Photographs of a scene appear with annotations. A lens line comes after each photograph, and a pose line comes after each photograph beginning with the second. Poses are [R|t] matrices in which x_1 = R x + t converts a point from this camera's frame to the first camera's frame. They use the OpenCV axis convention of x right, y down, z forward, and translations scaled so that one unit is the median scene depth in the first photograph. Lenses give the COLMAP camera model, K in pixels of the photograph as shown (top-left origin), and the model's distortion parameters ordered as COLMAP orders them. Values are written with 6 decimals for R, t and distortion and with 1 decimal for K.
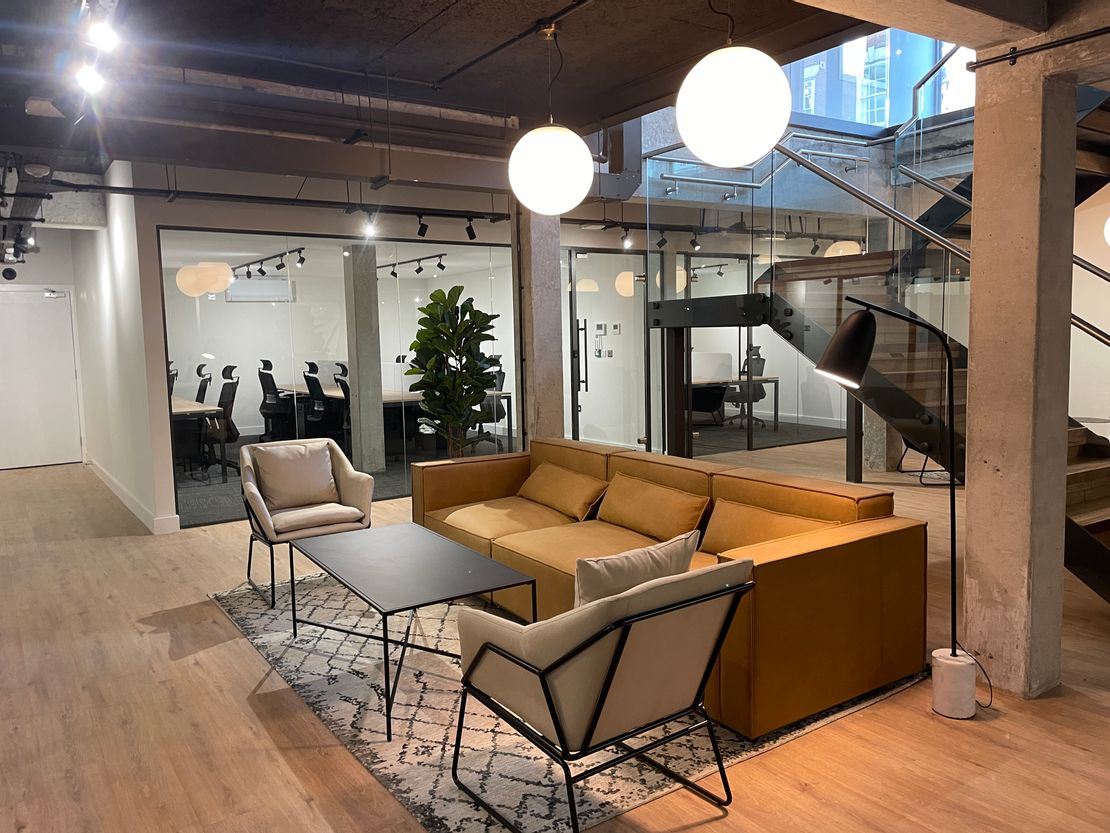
lens RADIAL K [[834.3, 0, 554.9], [0, 834.3, 412.5], [0, 0, 1]] dist [0.038821, -0.035799]
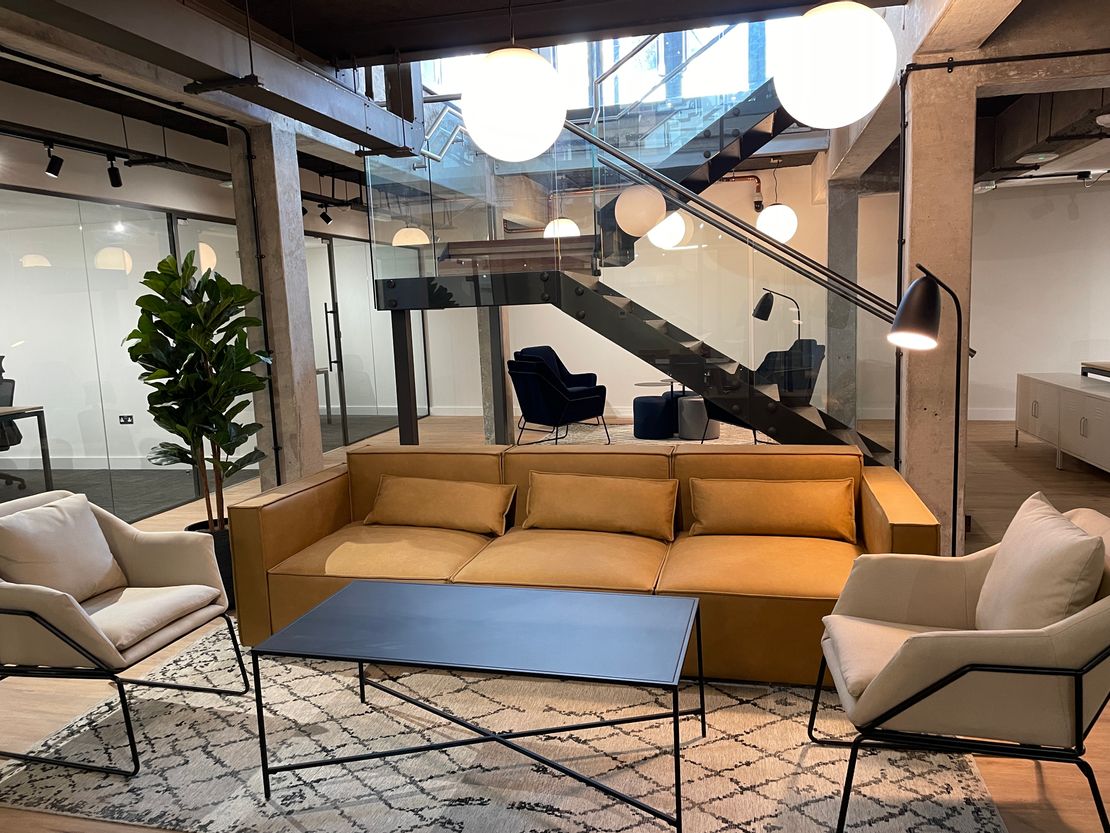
lens RADIAL K [[834.3, 0, 560.2], [0, 834.3, 422.7], [0, 0, 1]] dist [0.038821, -0.035799]
pose [[0.734647, -0.099336, 0.671138, -0.552616], [0.086861, 0.994853, 0.052170, -0.024324], [-0.672866, 0.019969, 0.739495, 0.392964]]
